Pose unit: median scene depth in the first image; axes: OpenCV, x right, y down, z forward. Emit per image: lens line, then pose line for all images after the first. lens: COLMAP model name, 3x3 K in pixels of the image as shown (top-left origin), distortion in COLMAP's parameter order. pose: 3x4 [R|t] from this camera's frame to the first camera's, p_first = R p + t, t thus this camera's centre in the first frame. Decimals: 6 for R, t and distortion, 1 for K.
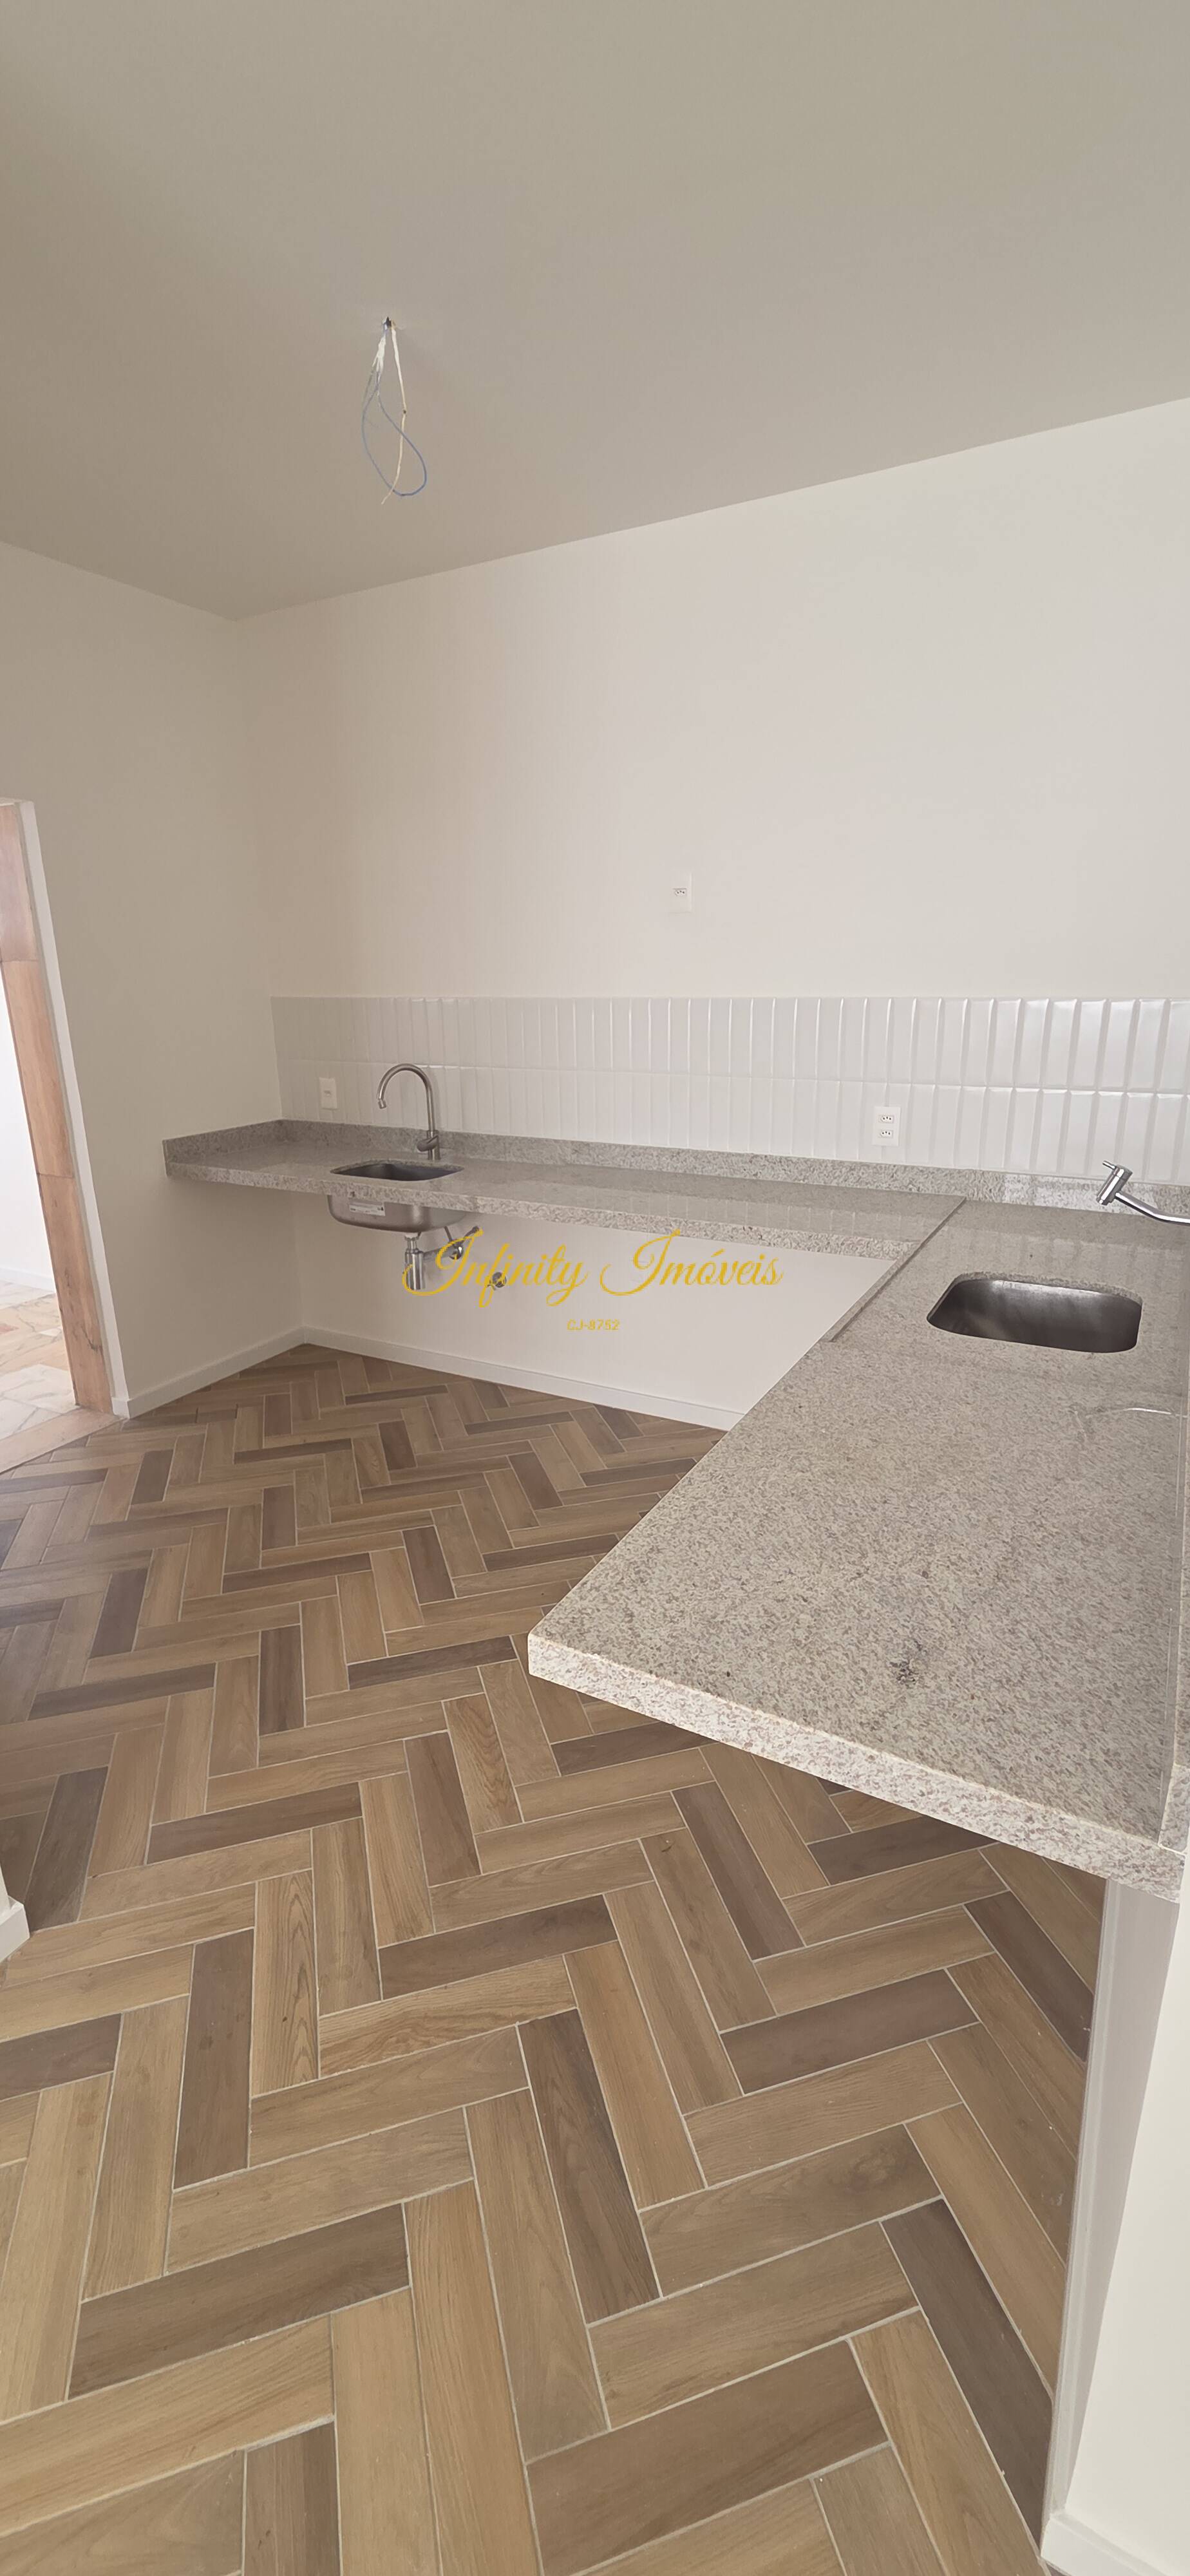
lens RADIAL K [[1053.3, 0, 592.0], [0, 1053.3, 1278.1], [0, 0, 1]] dist [0.001471, -0.000362]
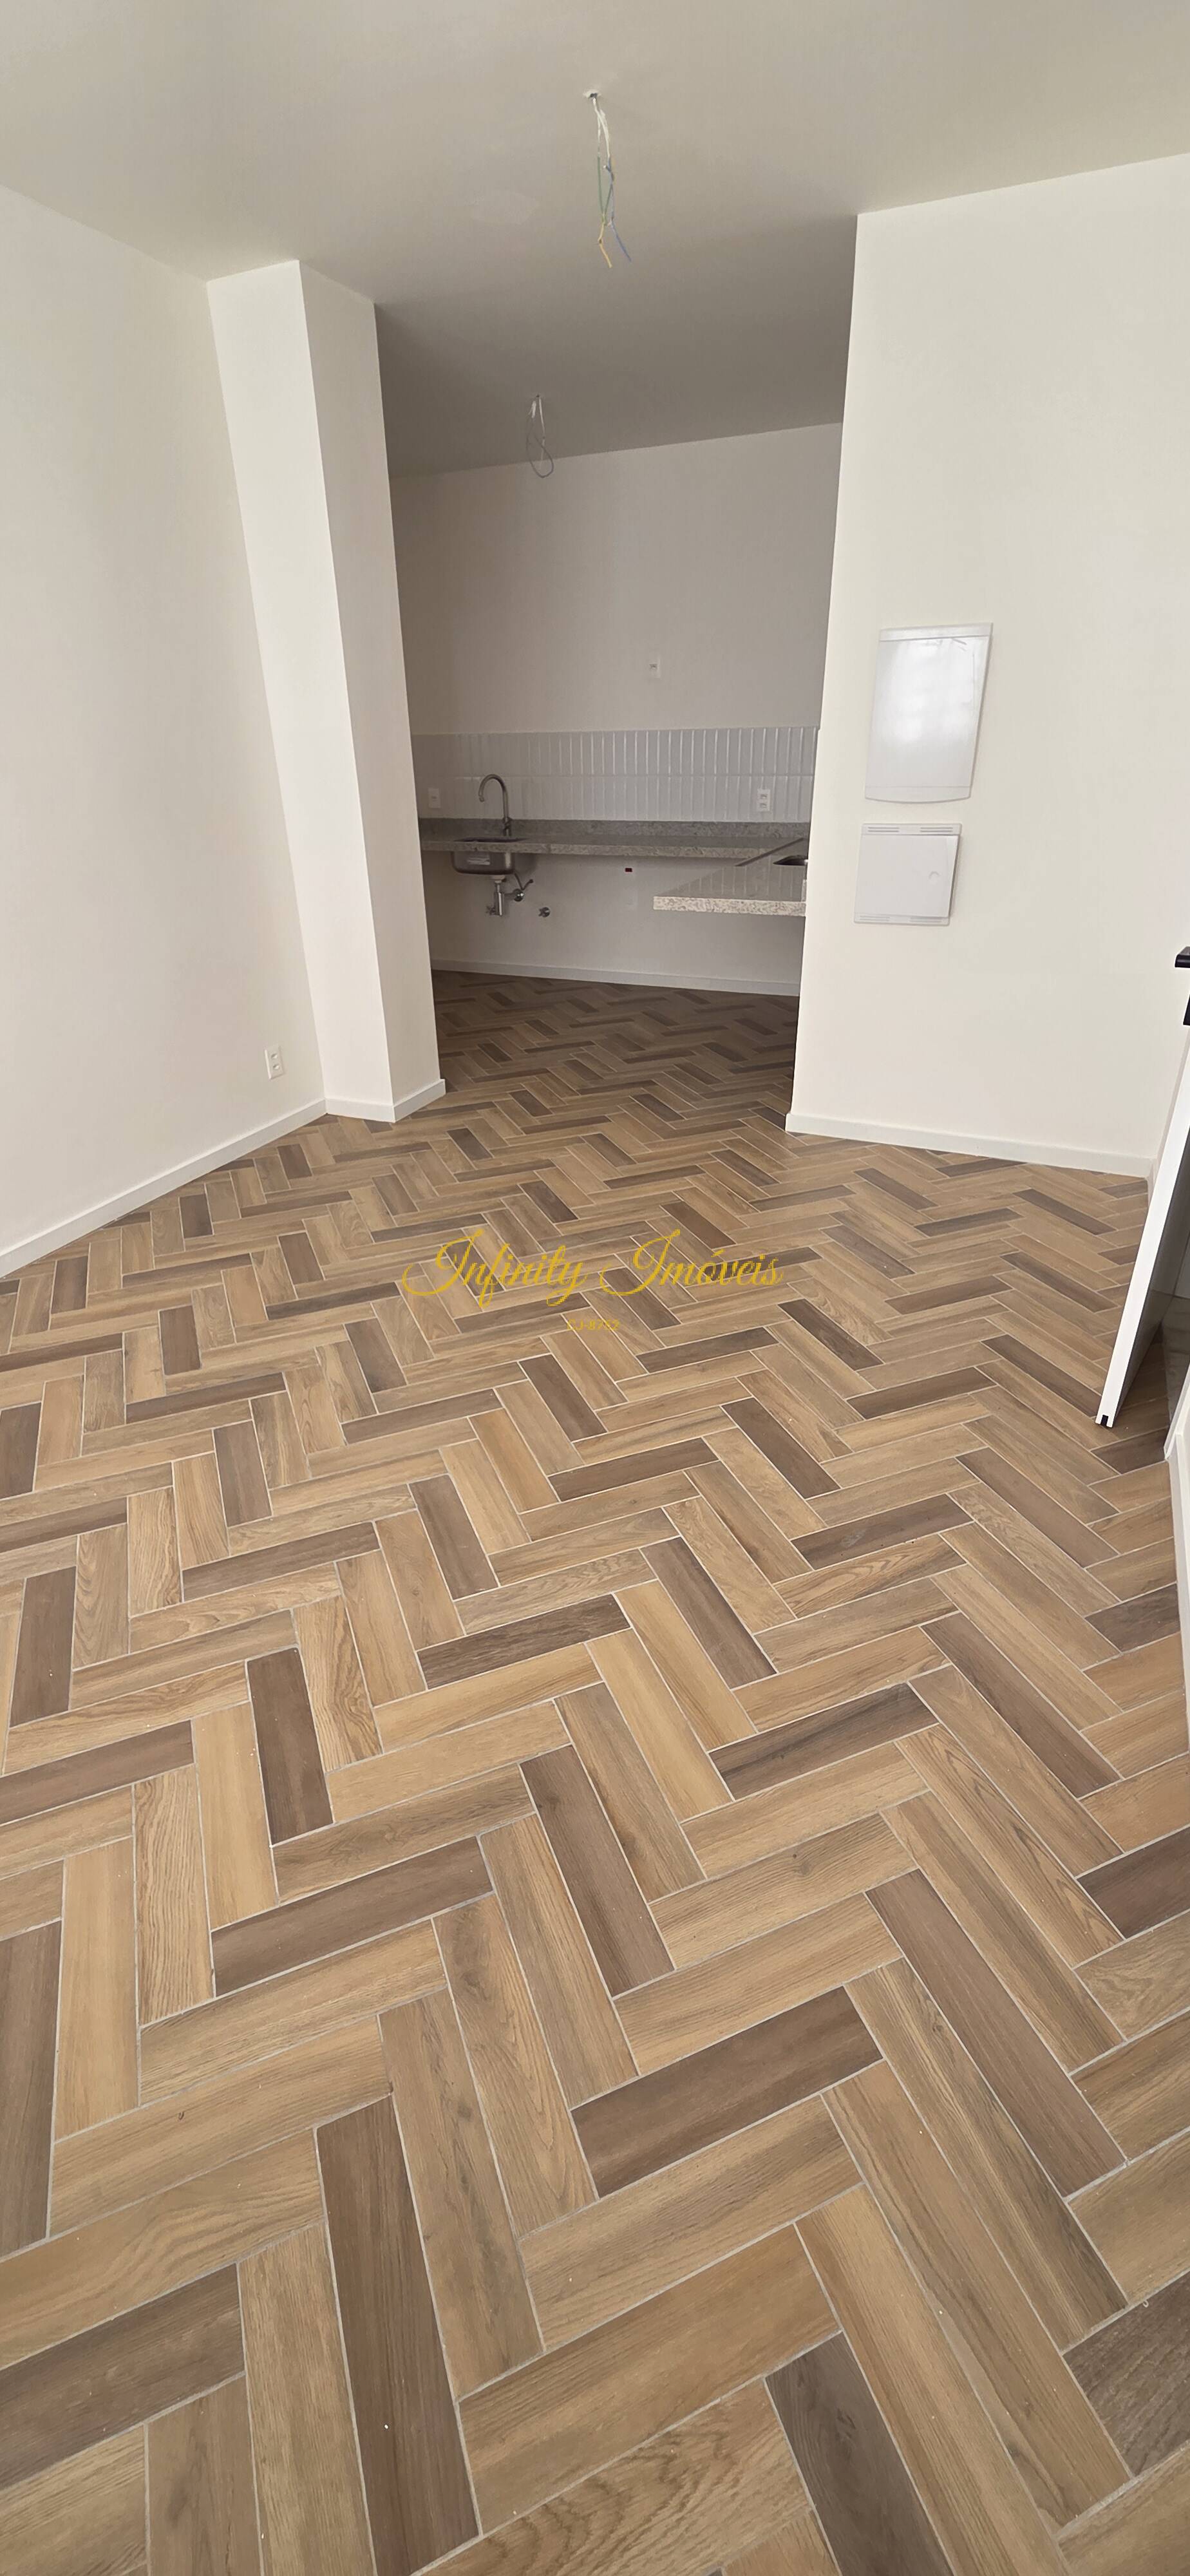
lens RADIAL K [[1053.3, 0, 579.6], [0, 1053.3, 1288.8], [0, 0, 1]] dist [0.001471, -0.000362]
pose [[0.996650, -0.046606, 0.067205, -0.304191], [0.032387, 0.979472, 0.198962, 0.452349], [-0.075099, -0.196119, 0.977700, -1.387093]]
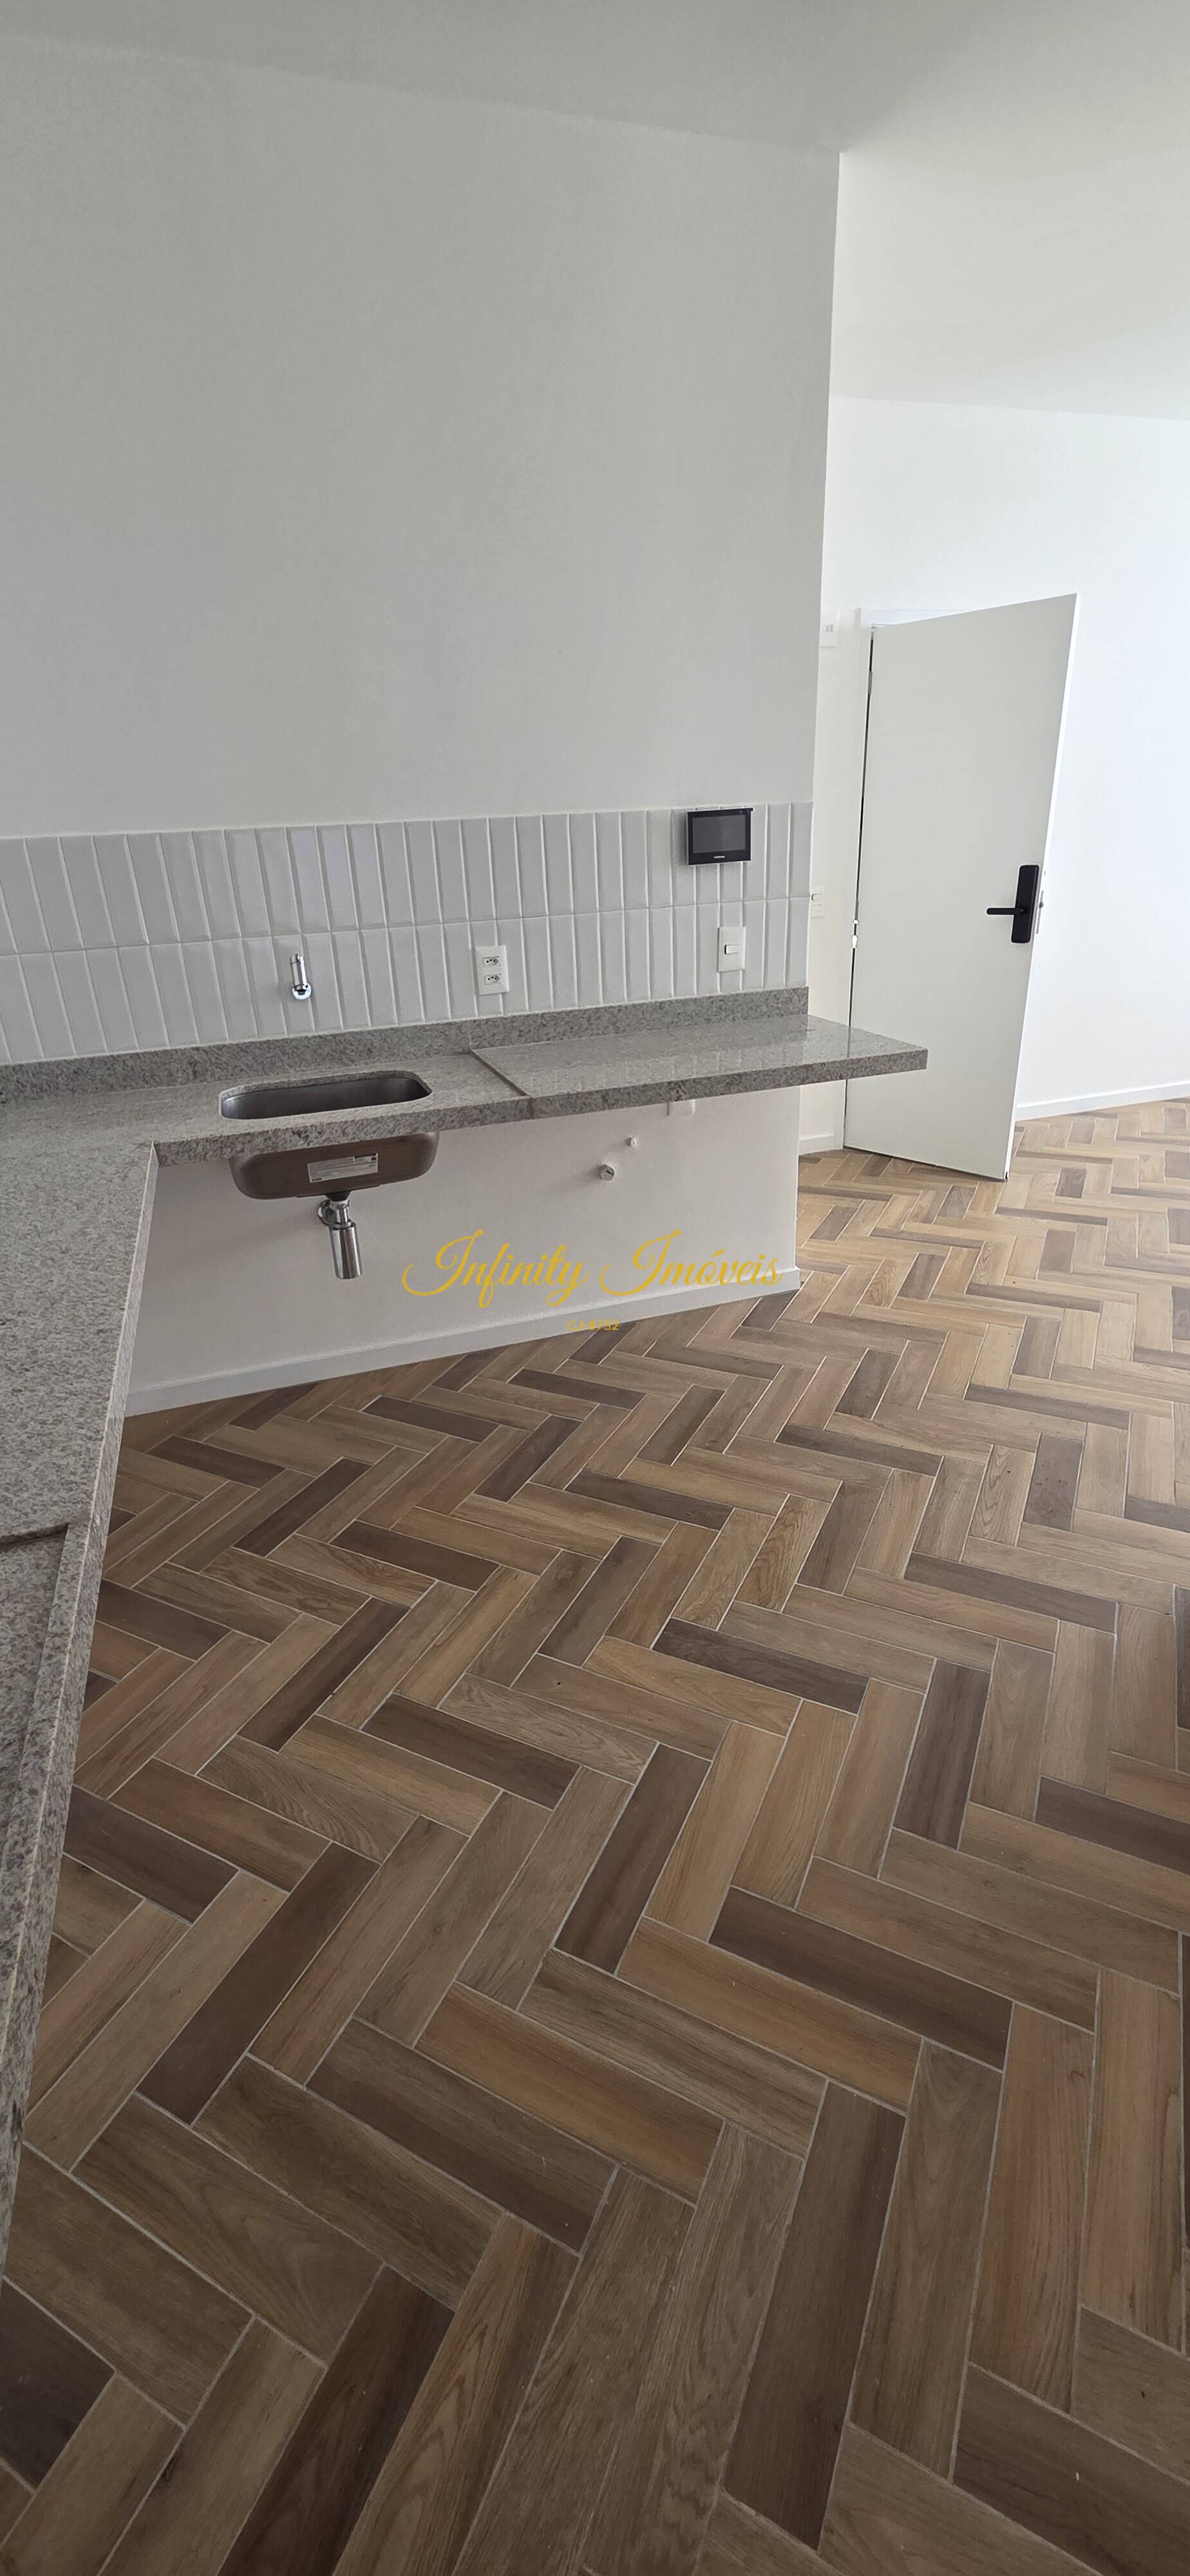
lens RADIAL K [[1053.3, 0, 591.8], [0, 1053.3, 1289.6], [0, 0, 1]] dist [0.001471, -0.000362]
pose [[-0.736689, -0.228768, 0.636360, -0.528325], [0.247578, 0.784459, 0.568620, -0.351235], [-0.629281, 0.576445, -0.521265, 1.414634]]
